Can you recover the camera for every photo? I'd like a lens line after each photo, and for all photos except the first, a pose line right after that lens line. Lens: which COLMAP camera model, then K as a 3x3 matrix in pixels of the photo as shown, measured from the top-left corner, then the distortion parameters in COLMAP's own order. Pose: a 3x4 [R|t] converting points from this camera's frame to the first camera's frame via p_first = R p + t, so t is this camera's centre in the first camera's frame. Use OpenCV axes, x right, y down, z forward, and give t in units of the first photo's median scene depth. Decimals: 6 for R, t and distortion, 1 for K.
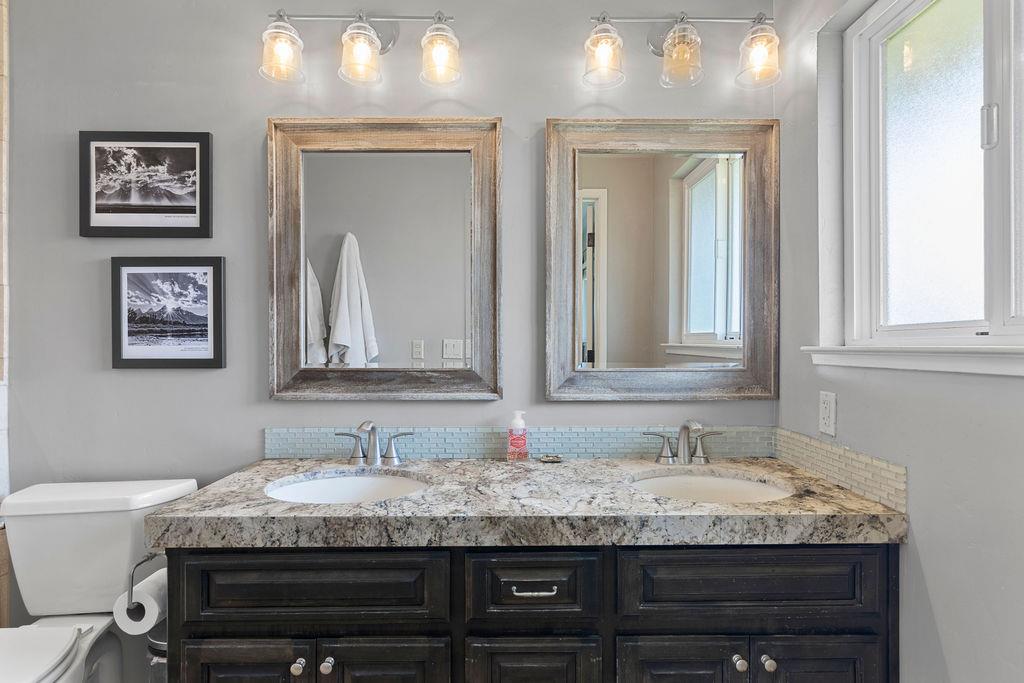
lens RADIAL K [[515.9, 0, 512.3], [0, 515.9, 344.5], [0, 0, 1]] dist [-0.001664, 0.001790]
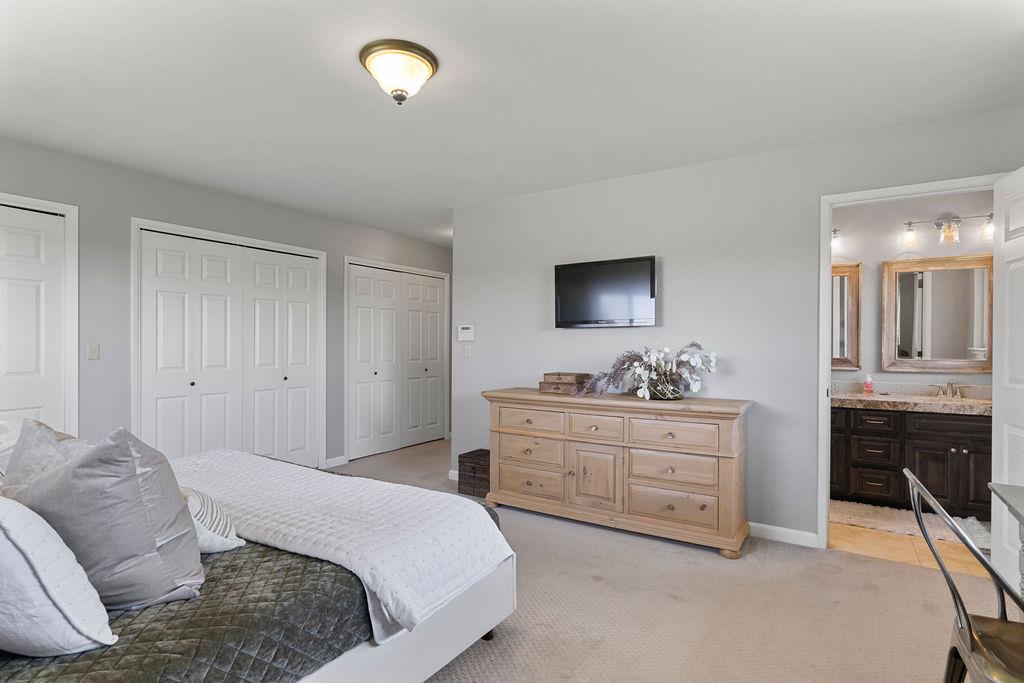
lens RADIAL K [[515.9, 0, 512.2], [0, 515.9, 345.1], [0, 0, 1]] dist [-0.001664, 0.001790]
pose [[0.834892, 0.003743, -0.550401, -0.084688], [0.001033, 0.999964, 0.008366, -0.064495], [0.550413, -0.007553, 0.834859, -3.127708]]
